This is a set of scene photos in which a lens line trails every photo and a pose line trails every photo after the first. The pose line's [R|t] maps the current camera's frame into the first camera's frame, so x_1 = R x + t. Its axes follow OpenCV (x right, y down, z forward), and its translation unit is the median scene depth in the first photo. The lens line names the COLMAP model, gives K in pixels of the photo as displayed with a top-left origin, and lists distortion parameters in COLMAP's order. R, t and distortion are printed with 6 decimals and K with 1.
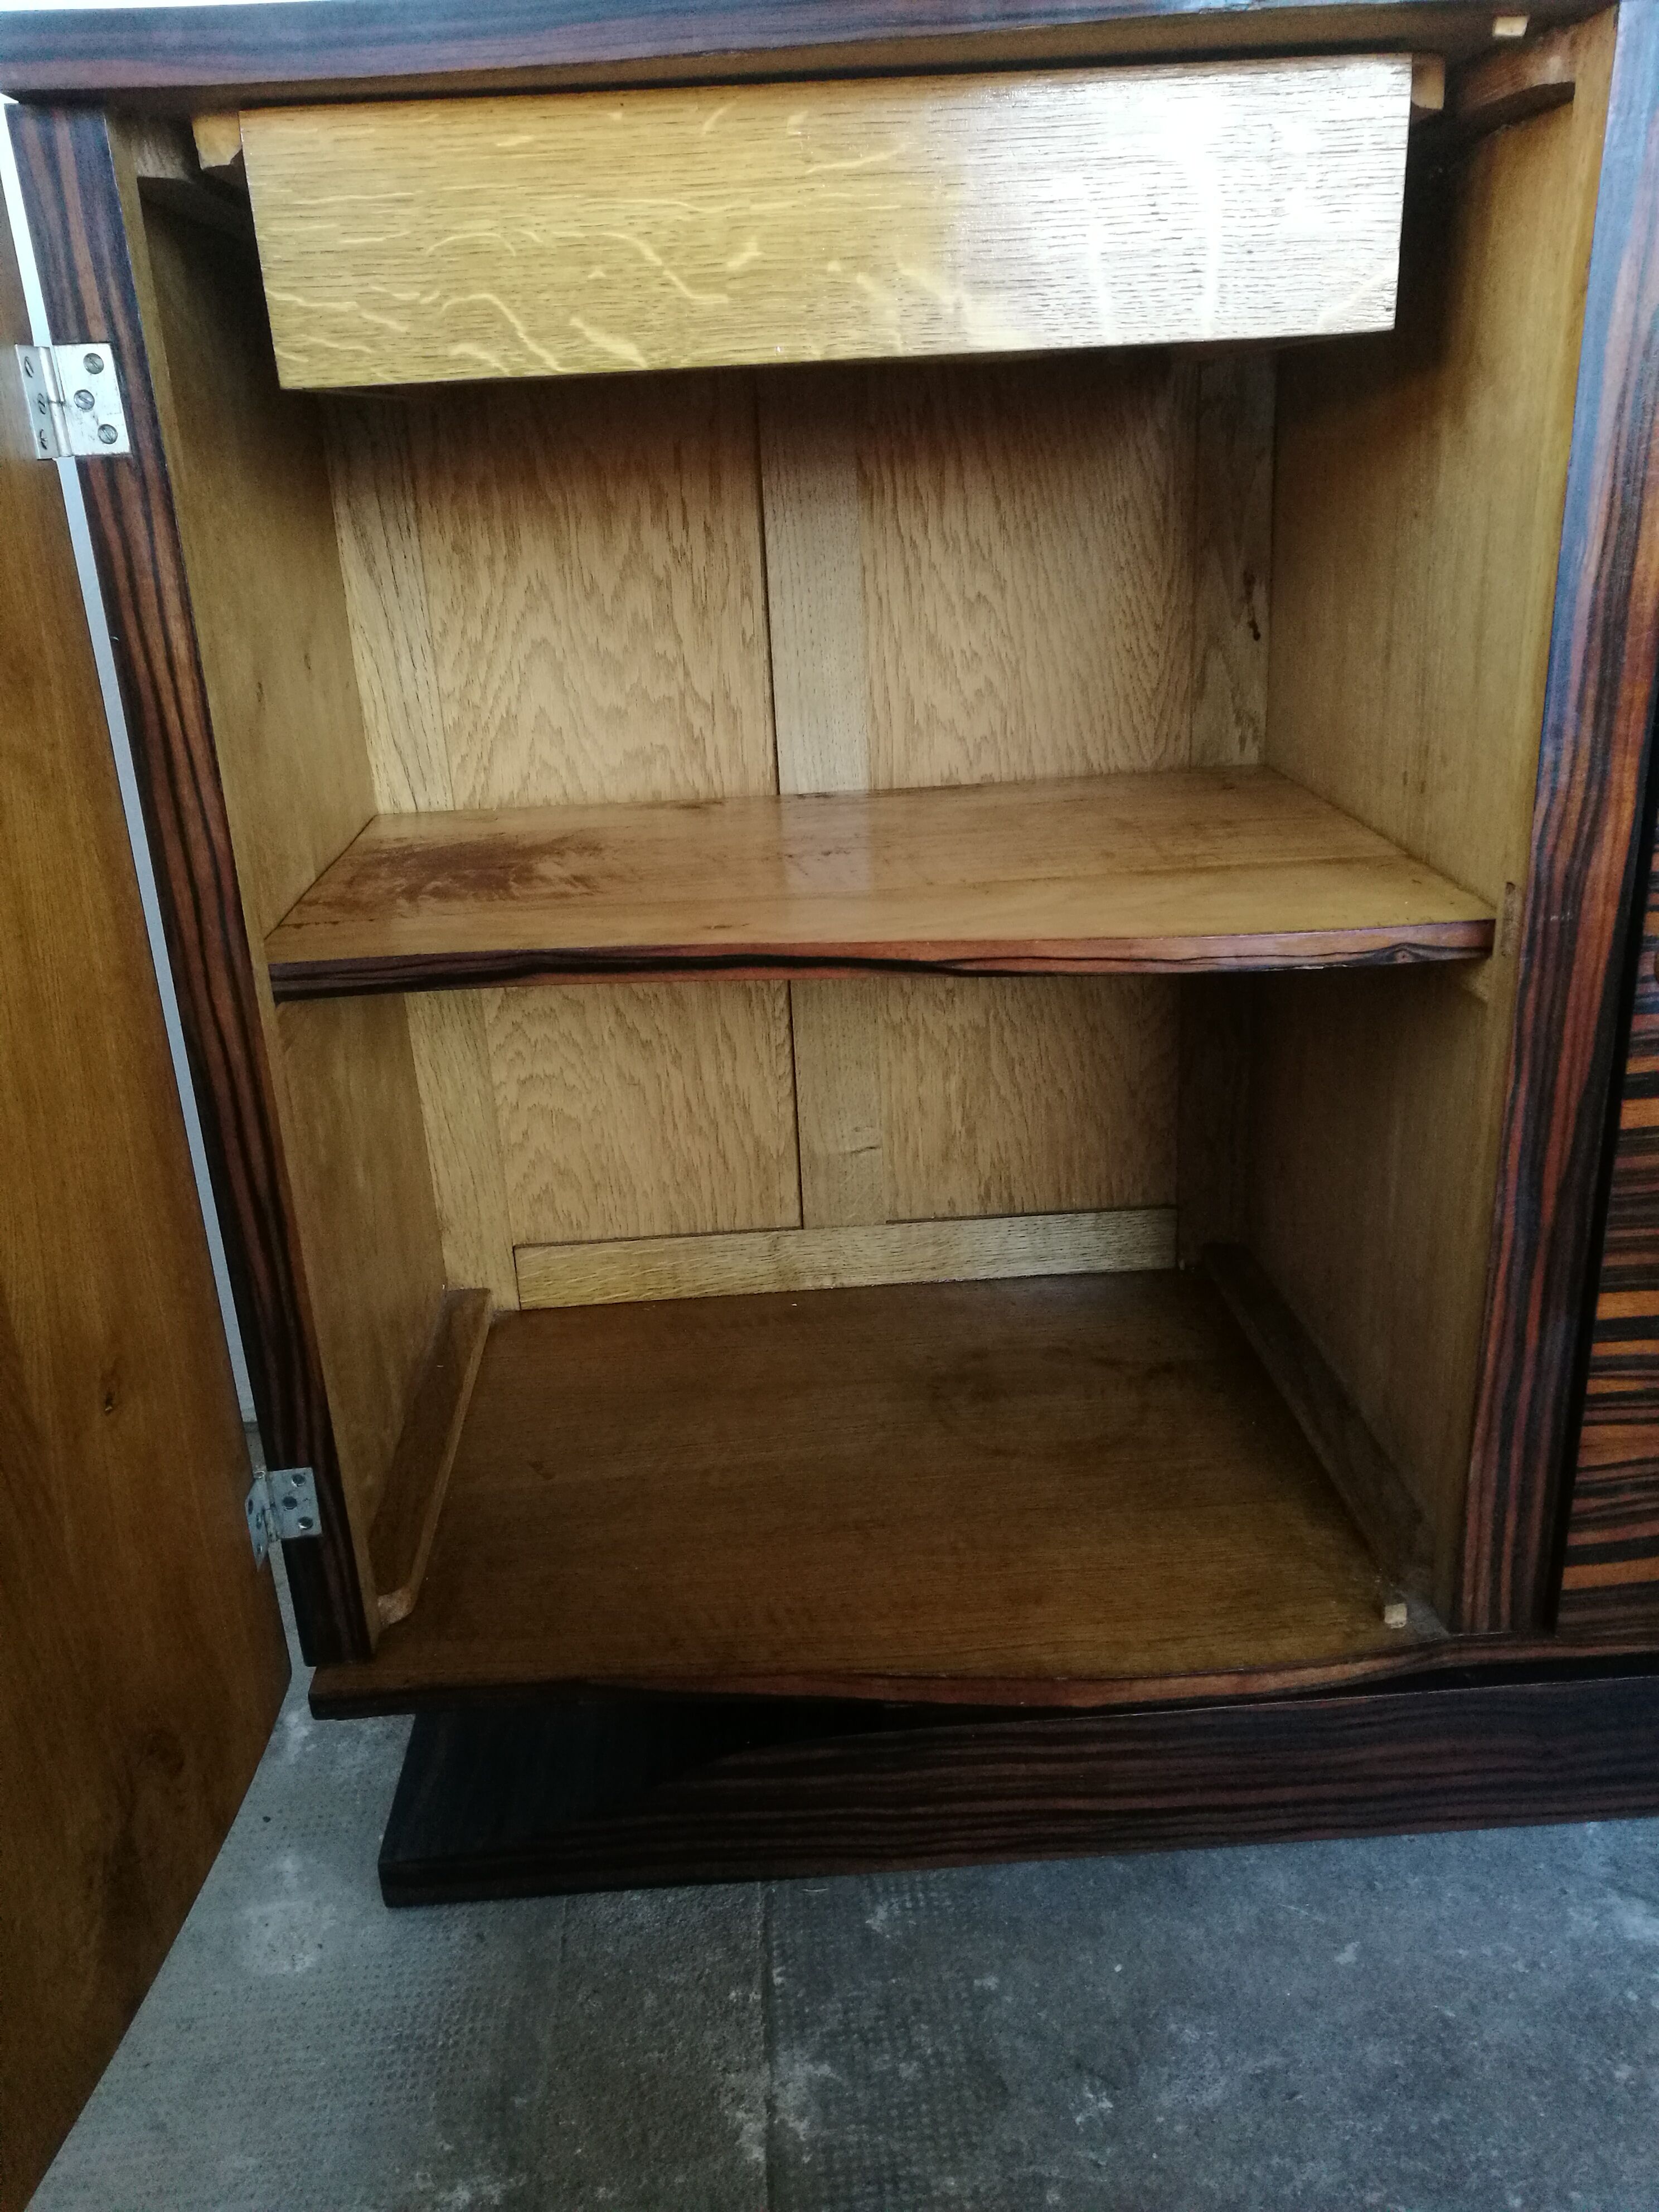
lens RADIAL K [[1692.9, 0, 829.5], [0, 1692.9, 1106.0], [0, 0, 1]] dist [0.003065, 0.008753]
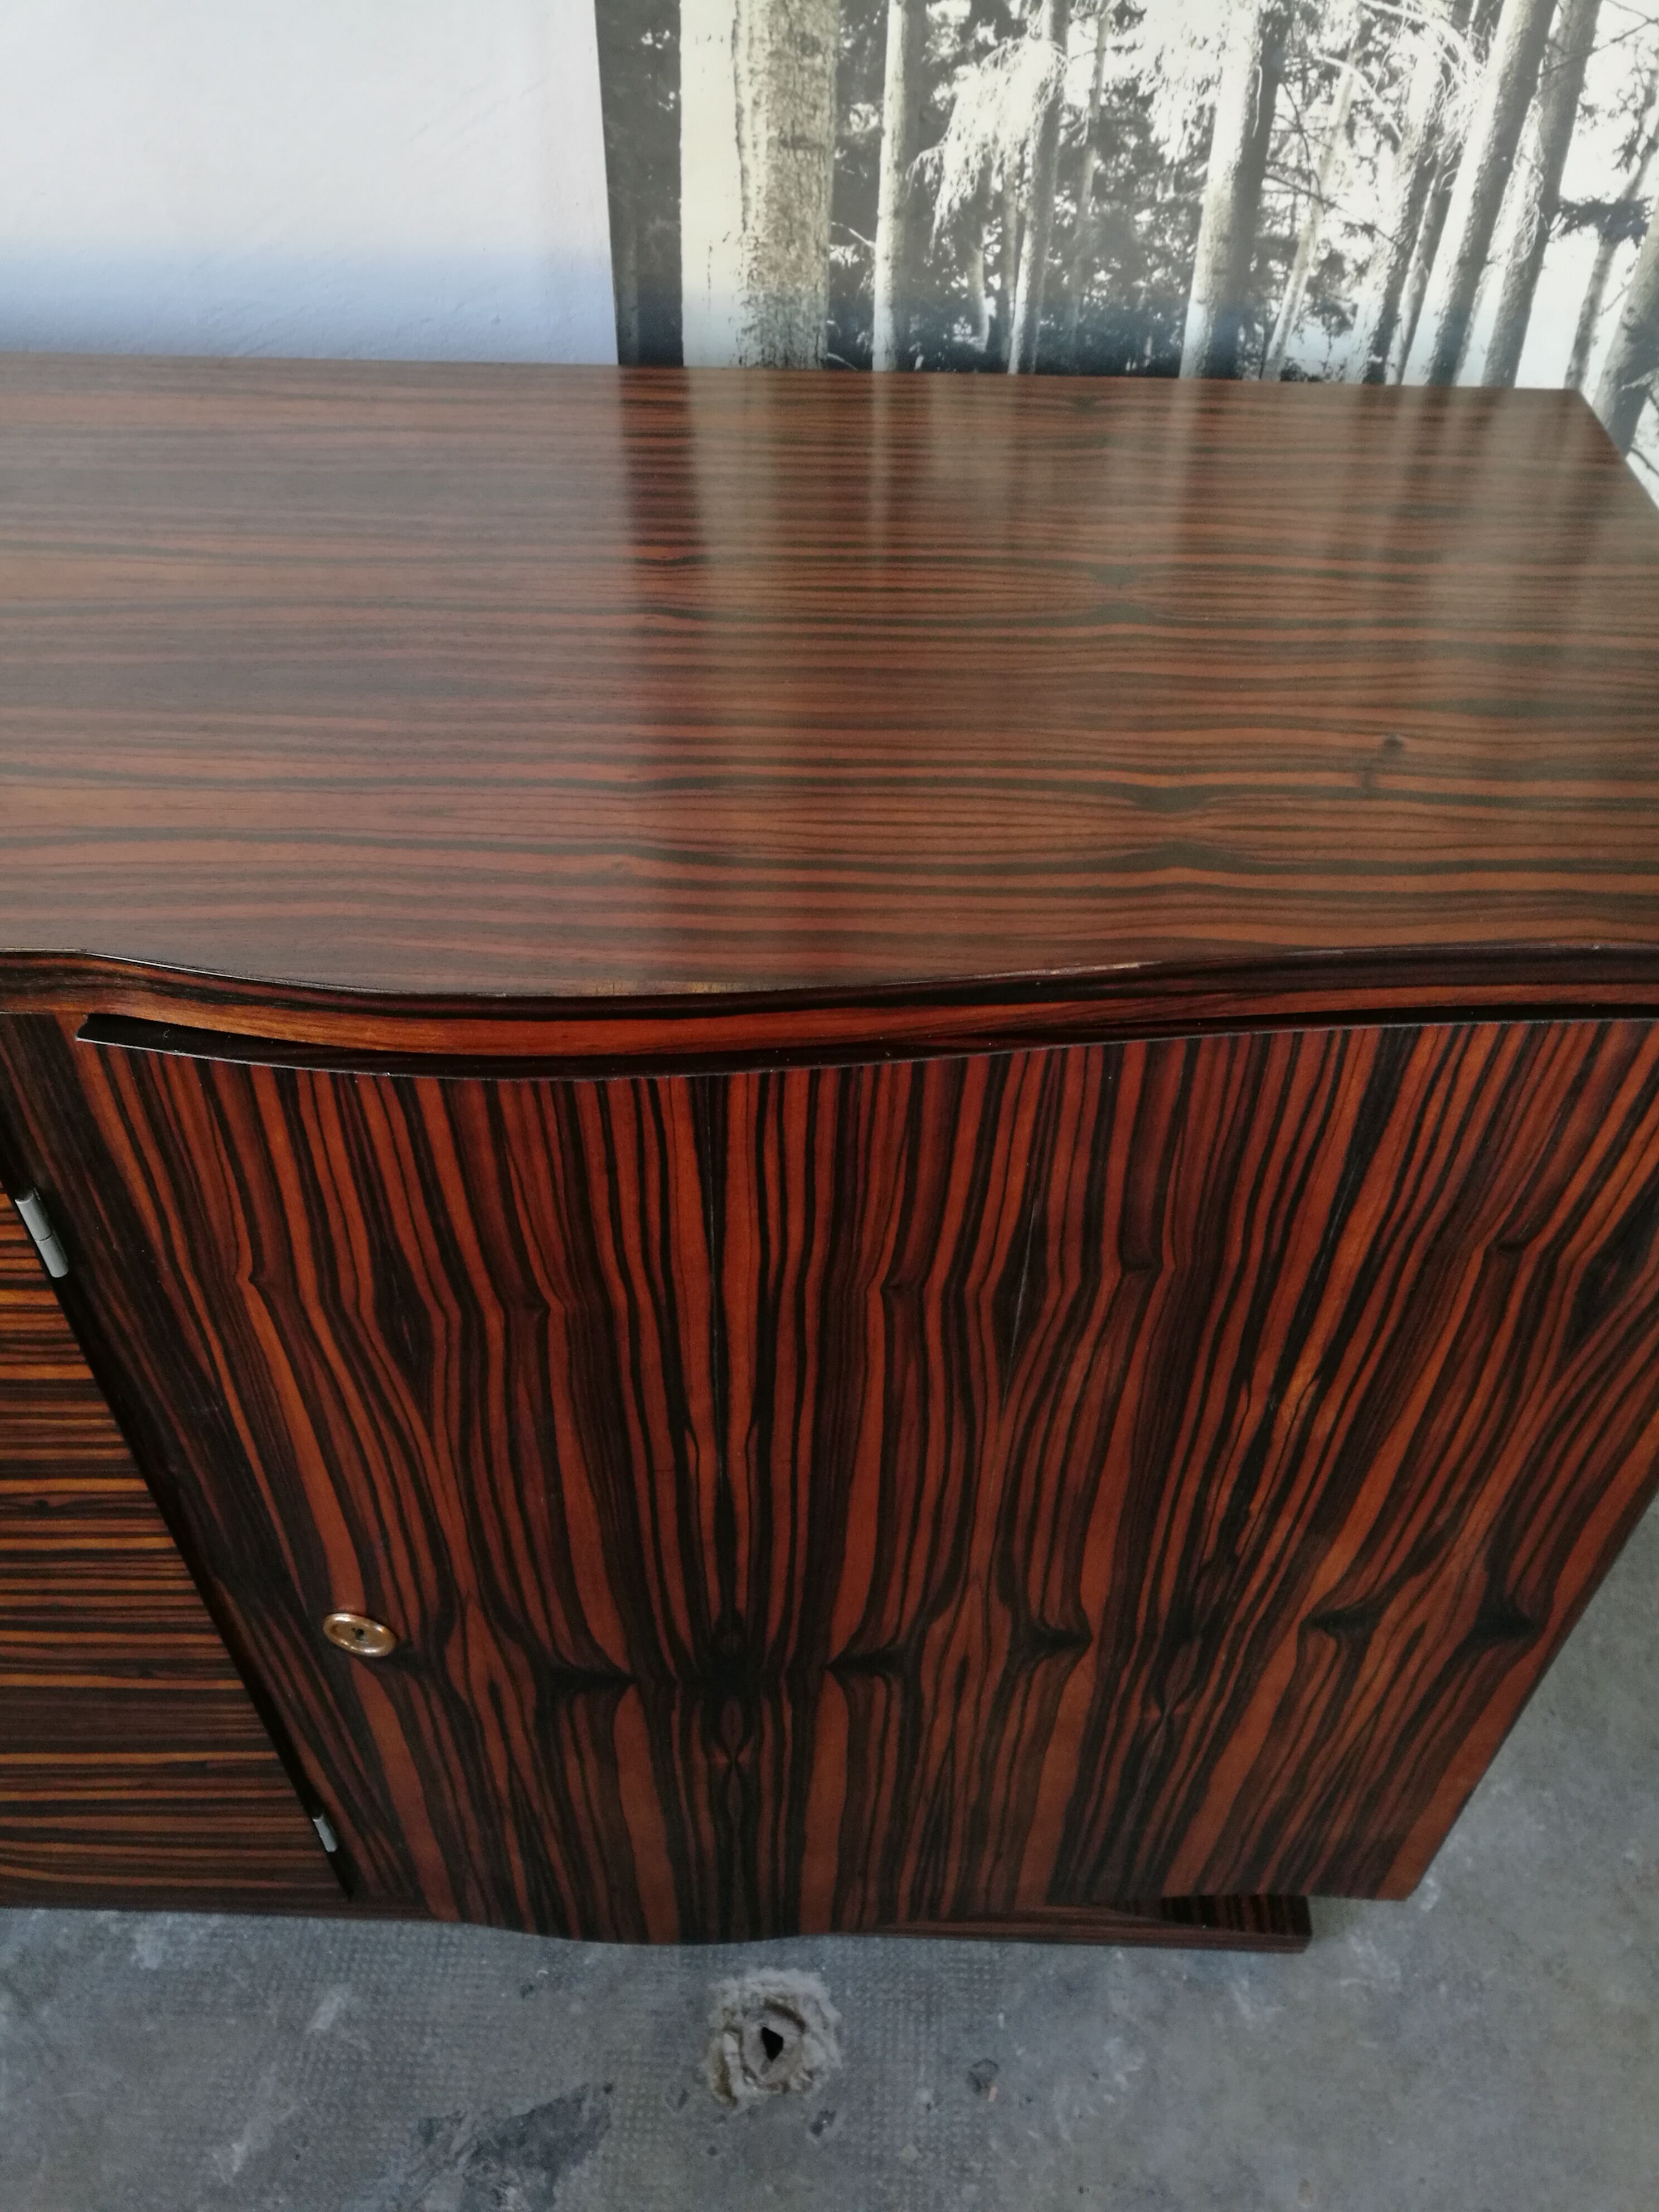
lens RADIAL K [[1737.0, 0, 829.5], [0, 1737.0, 1106.0], [0, 0, 1]] dist [0.005110, 0.001694]
pose [[0.994825, 0.097302, -0.029259, 1.232005], [-0.076085, 0.904247, 0.420177, -0.818486], [0.067342, -0.415776, 0.906970, 0.190698]]
